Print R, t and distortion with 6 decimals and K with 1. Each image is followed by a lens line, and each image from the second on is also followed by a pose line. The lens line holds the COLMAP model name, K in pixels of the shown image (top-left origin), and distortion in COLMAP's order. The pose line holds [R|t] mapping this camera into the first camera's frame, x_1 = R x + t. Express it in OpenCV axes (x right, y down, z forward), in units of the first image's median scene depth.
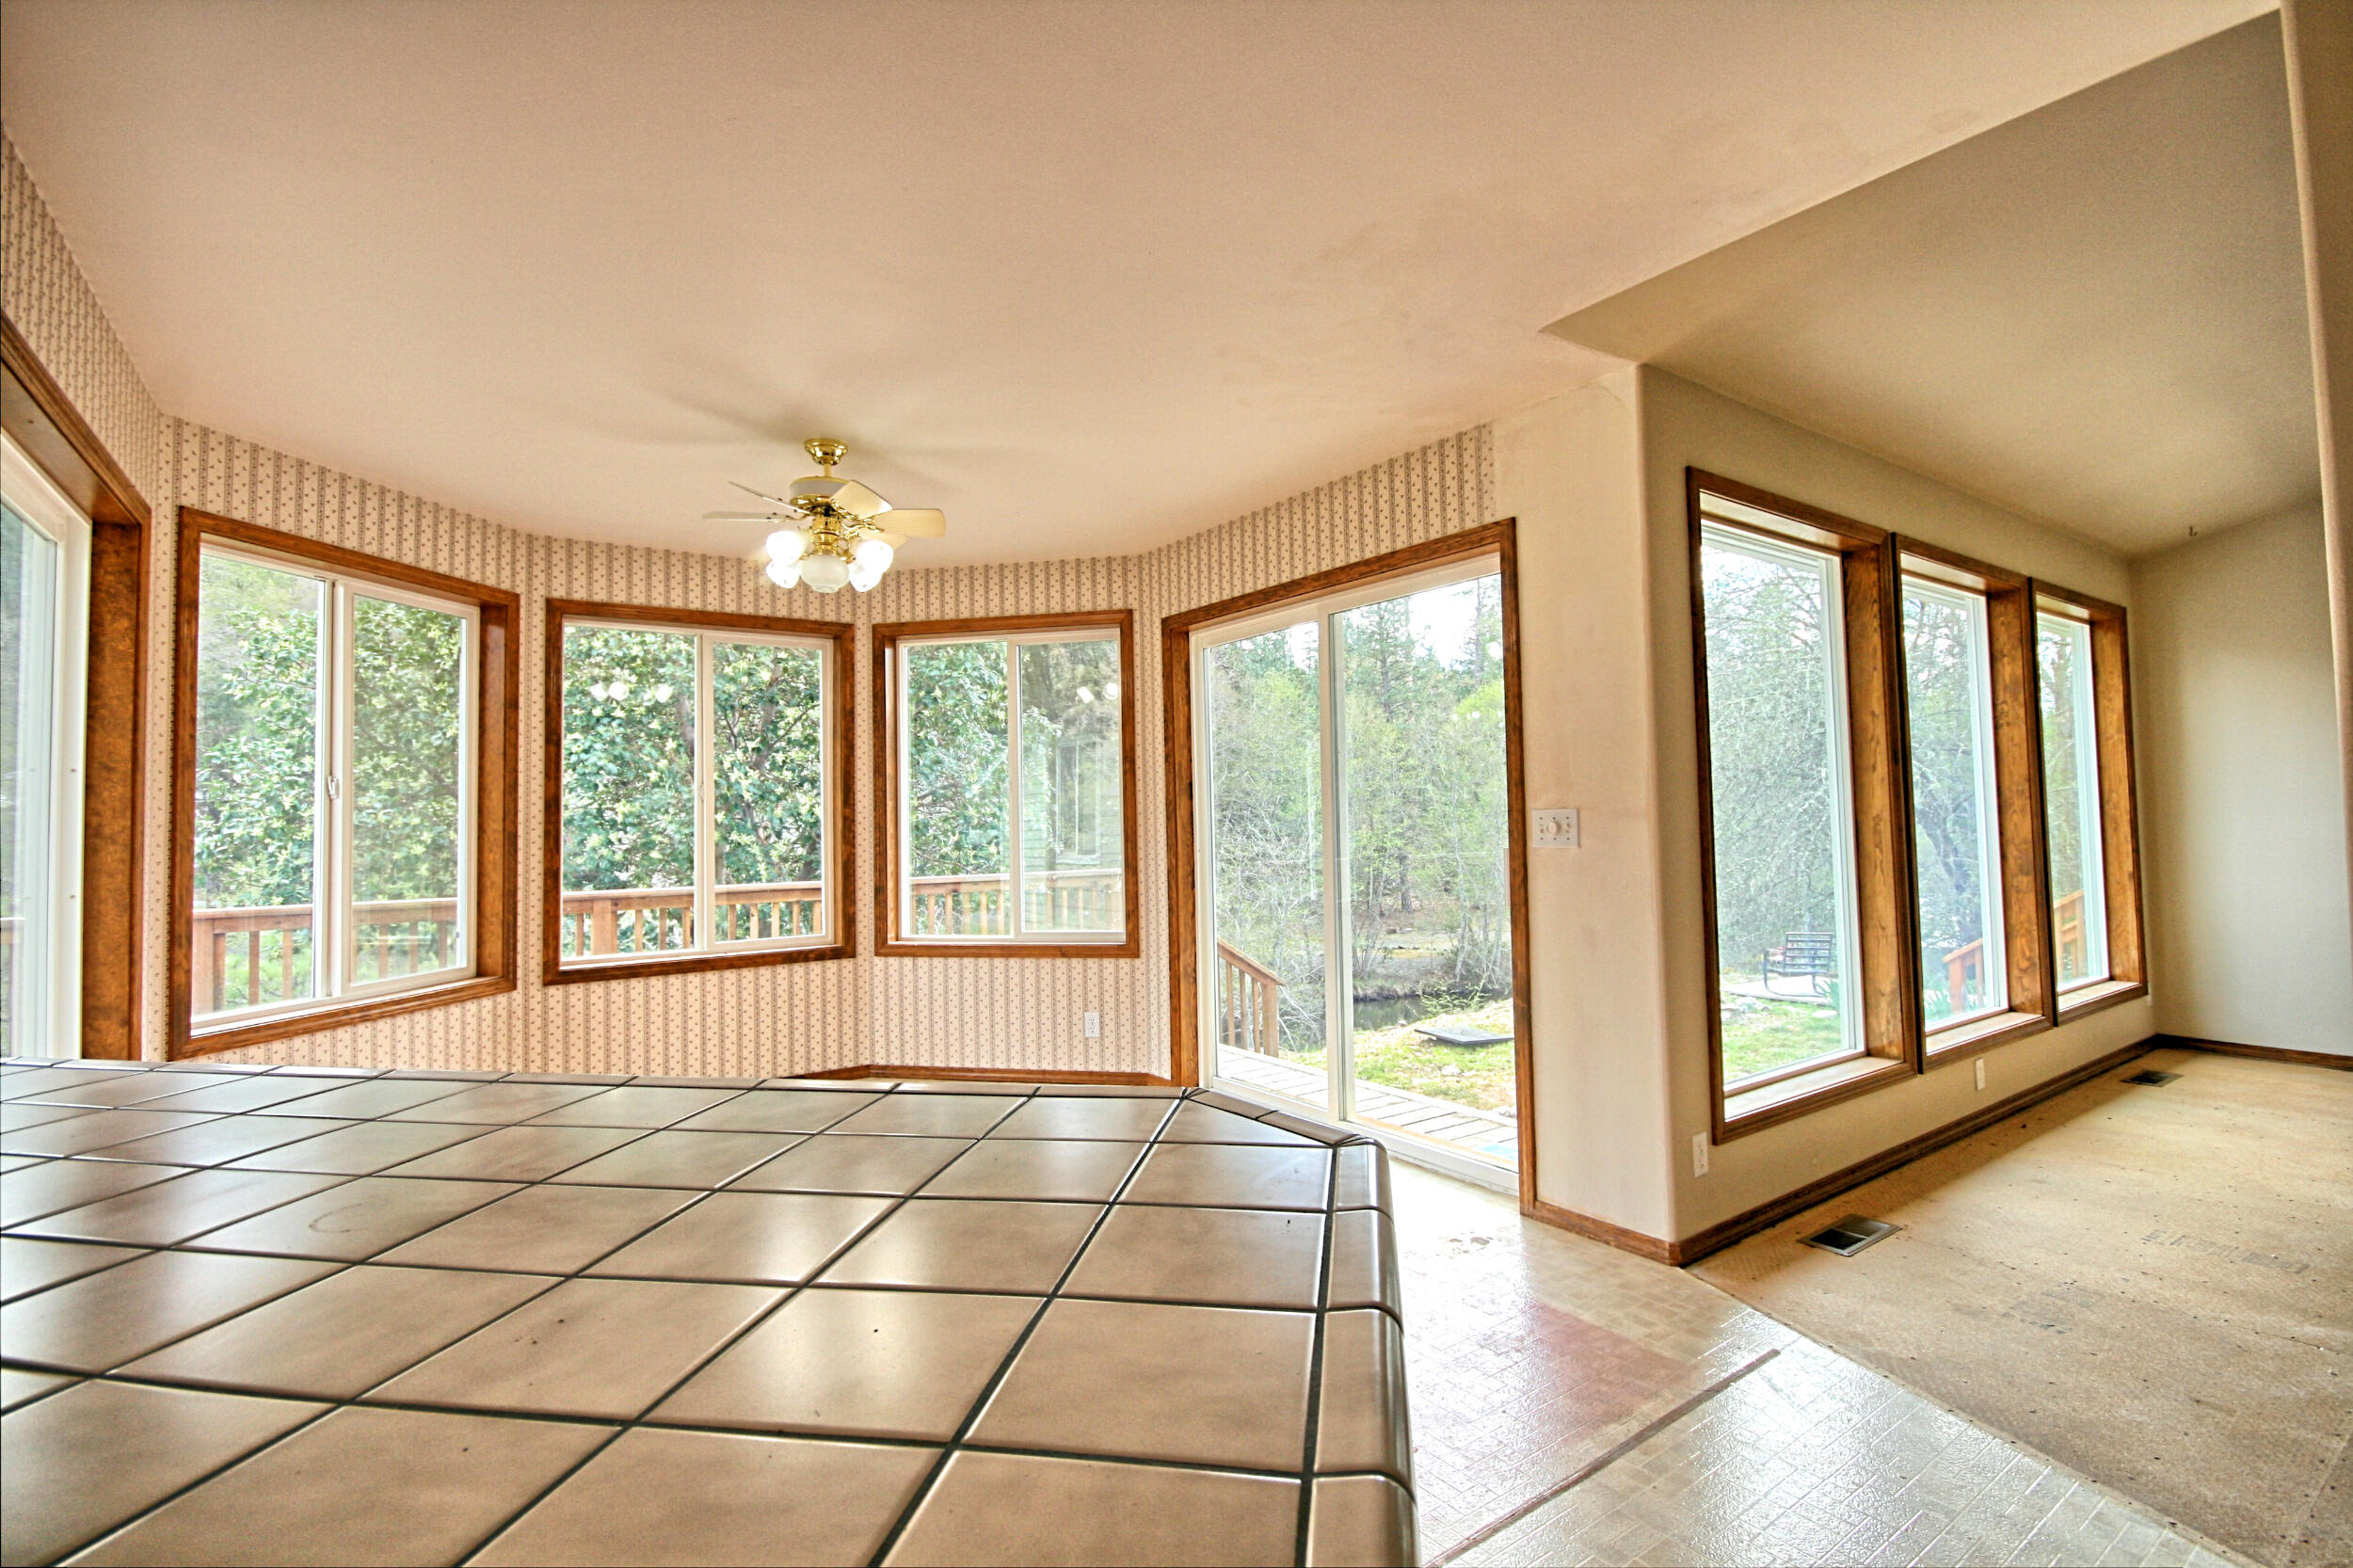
lens RADIAL K [[1095.8, 0, 1180.0], [0, 1095.8, 781.3], [0, 0, 1]] dist [0.001315, 0.000247]
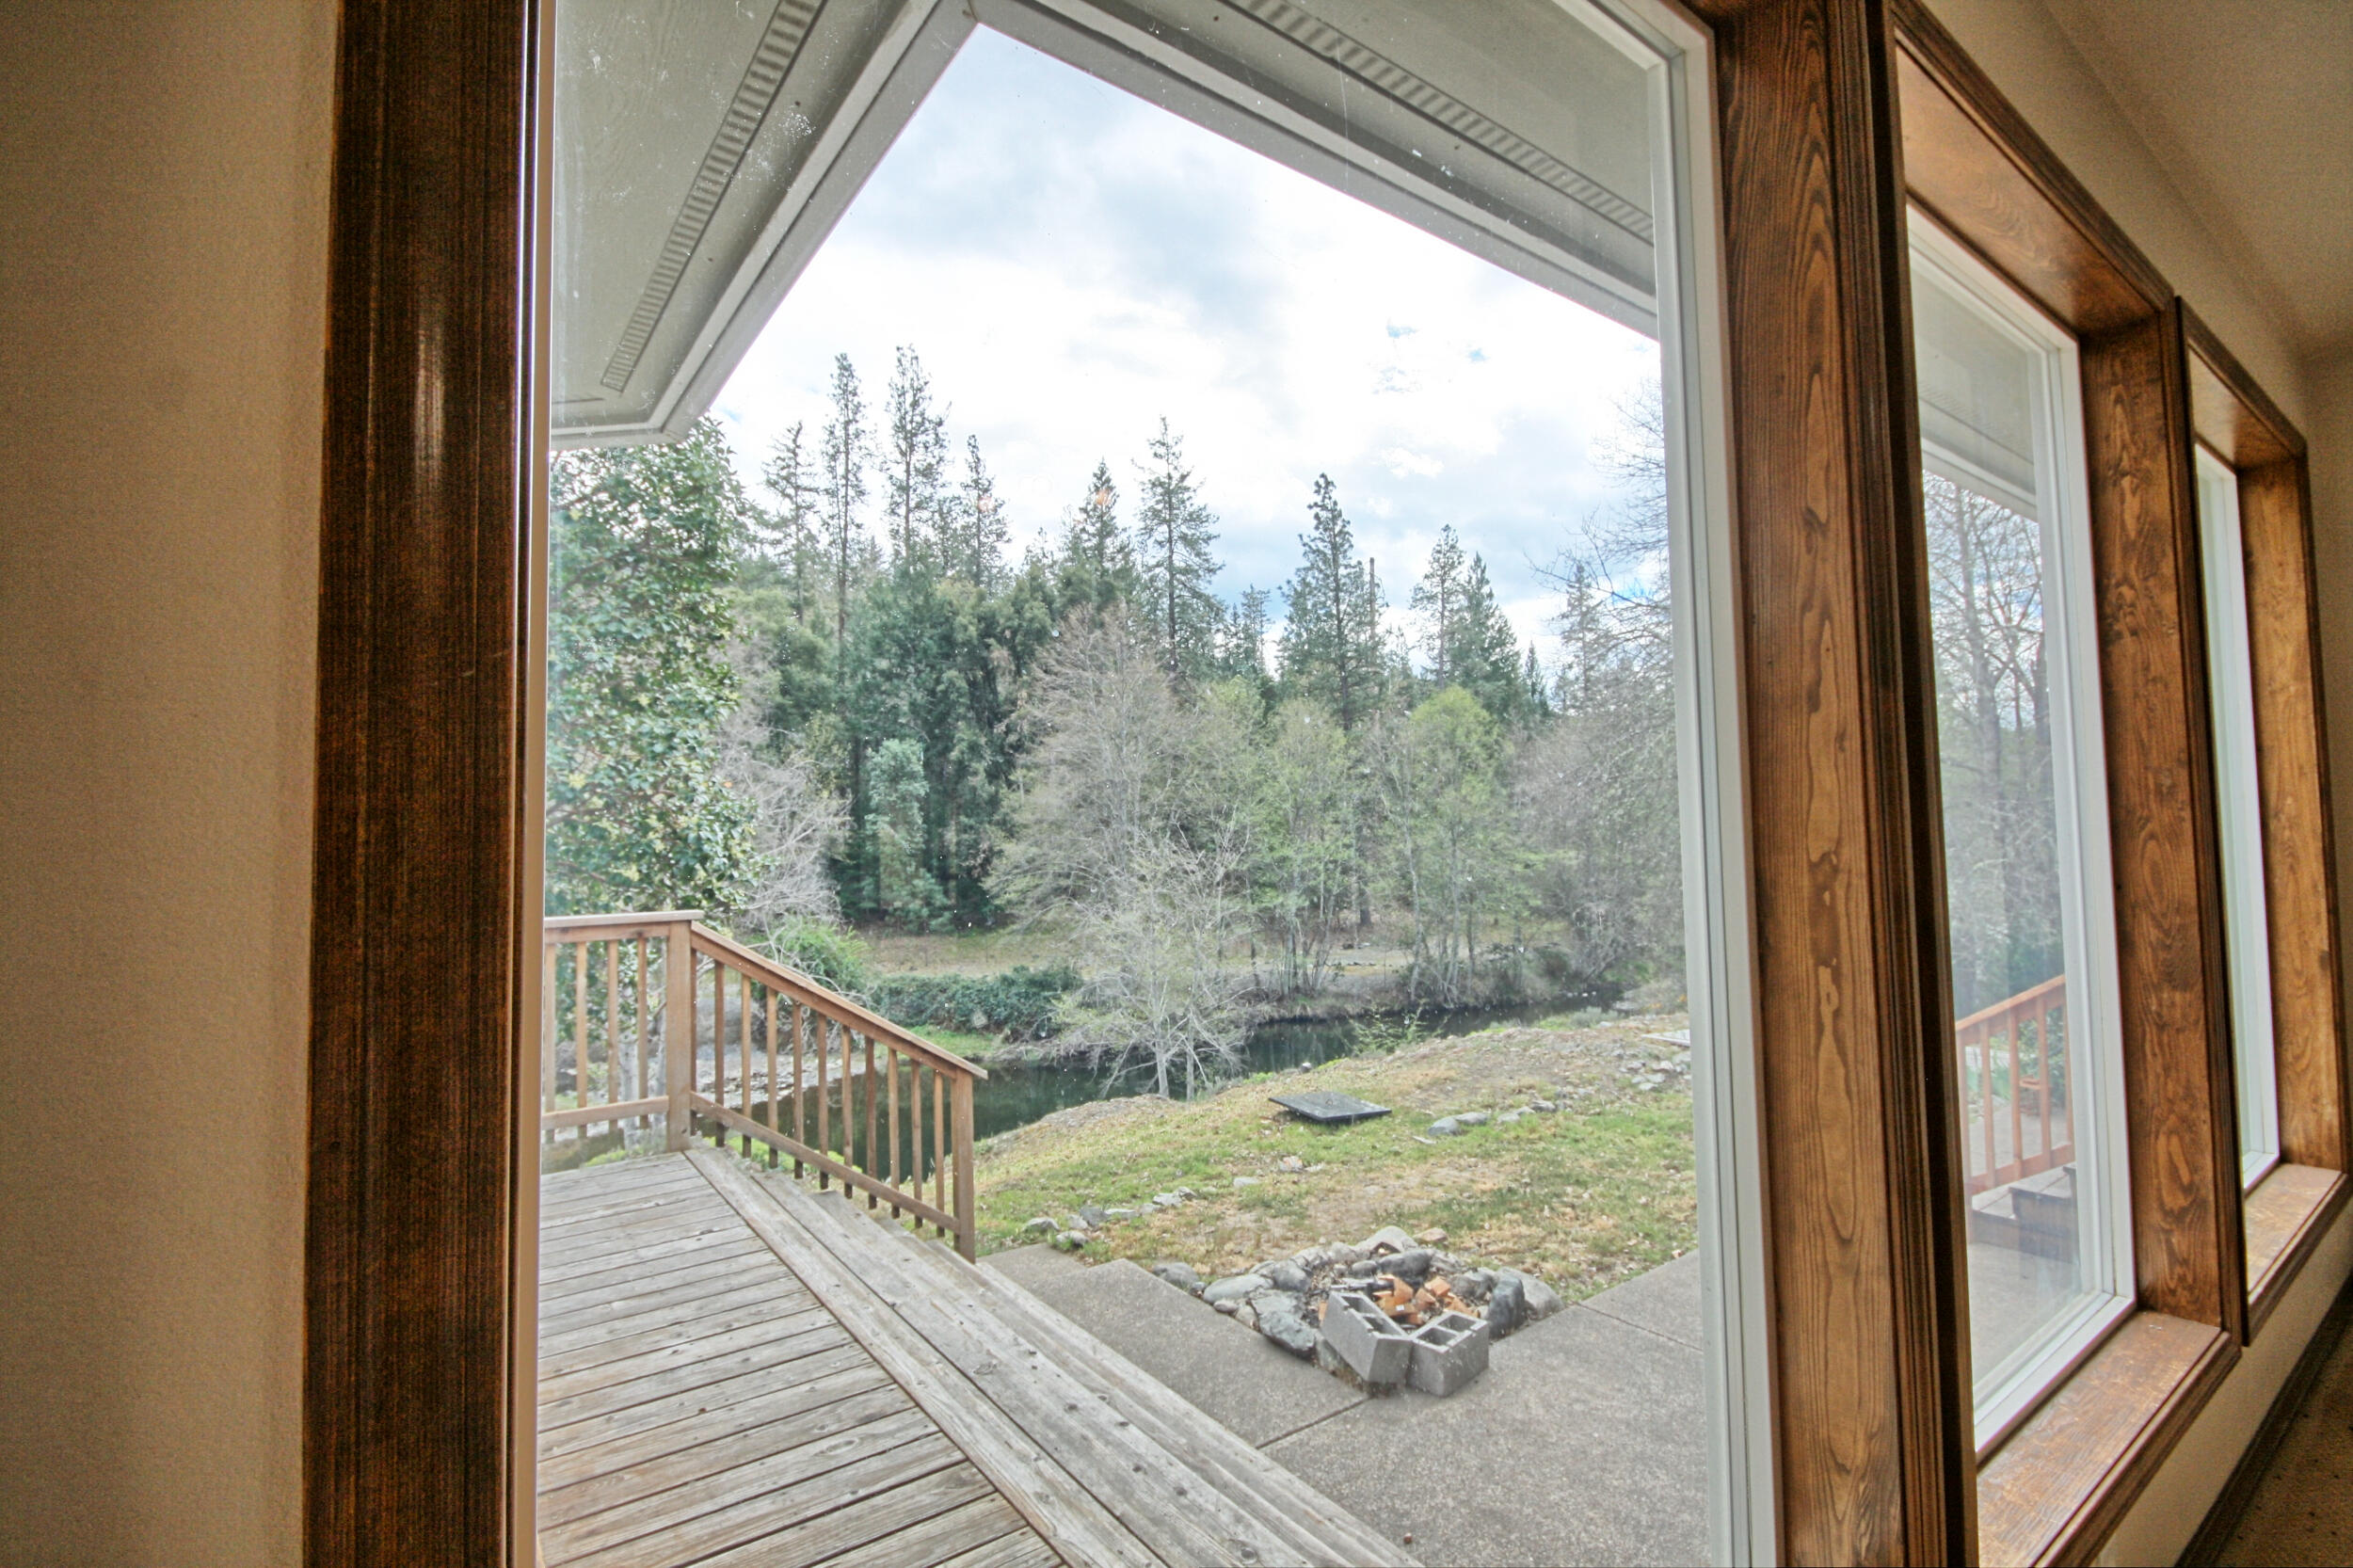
lens RADIAL K [[1102.6, 0, 1184.9], [0, 1102.6, 783.4], [0, 0, 1]] dist [-0.026549, 0.023428]
pose [[0.999656, 0.004102, 0.025902, 0.316451], [-0.003940, 0.999972, -0.006303, 0.009479], [-0.025927, 0.006199, 0.999645, 0.492242]]
